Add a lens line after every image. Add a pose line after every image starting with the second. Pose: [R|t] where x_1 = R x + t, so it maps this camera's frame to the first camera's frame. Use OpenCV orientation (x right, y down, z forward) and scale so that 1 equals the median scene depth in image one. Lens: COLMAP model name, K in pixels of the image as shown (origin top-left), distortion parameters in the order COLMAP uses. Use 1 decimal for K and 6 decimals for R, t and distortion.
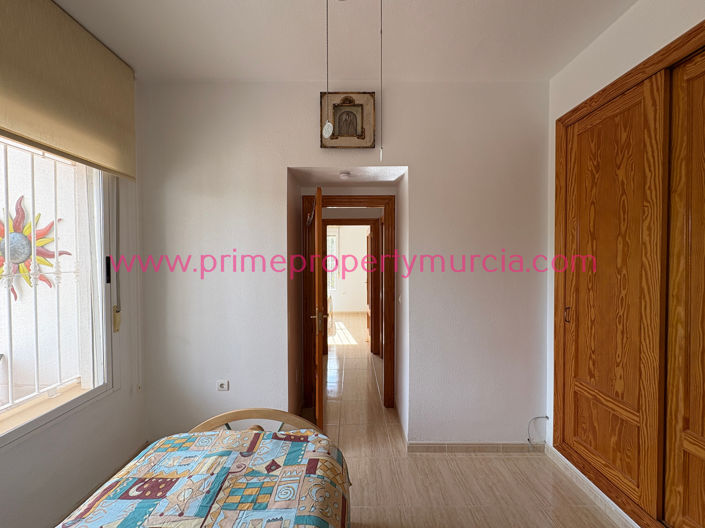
lens RADIAL K [[280.7, 0, 352.6], [0, 280.7, 262.2], [0, 0, 1]] dist [-0.000154, 0.000617]
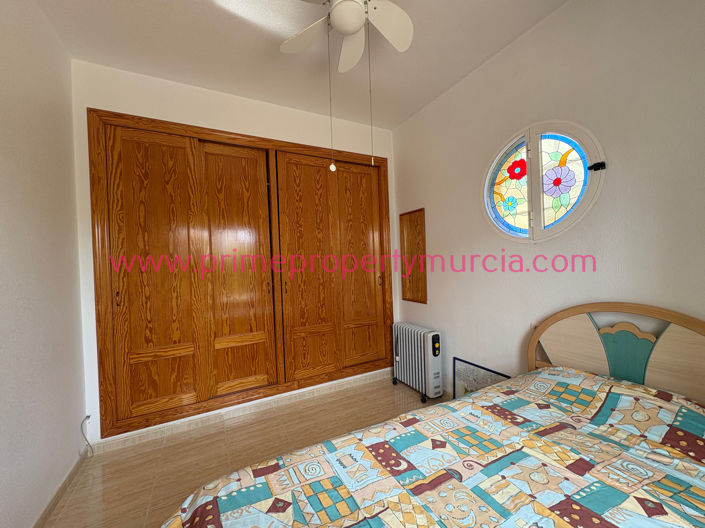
lens RADIAL K [[280.7, 0, 351.1], [0, 280.7, 262.5], [0, 0, 1]] dist [-0.000154, 0.000617]
pose [[-0.464032, 0.022081, 0.885543, -0.674632], [0.047455, 0.998873, -0.000040, 0.099904], [-0.884546, 0.042005, -0.464557, 0.780267]]
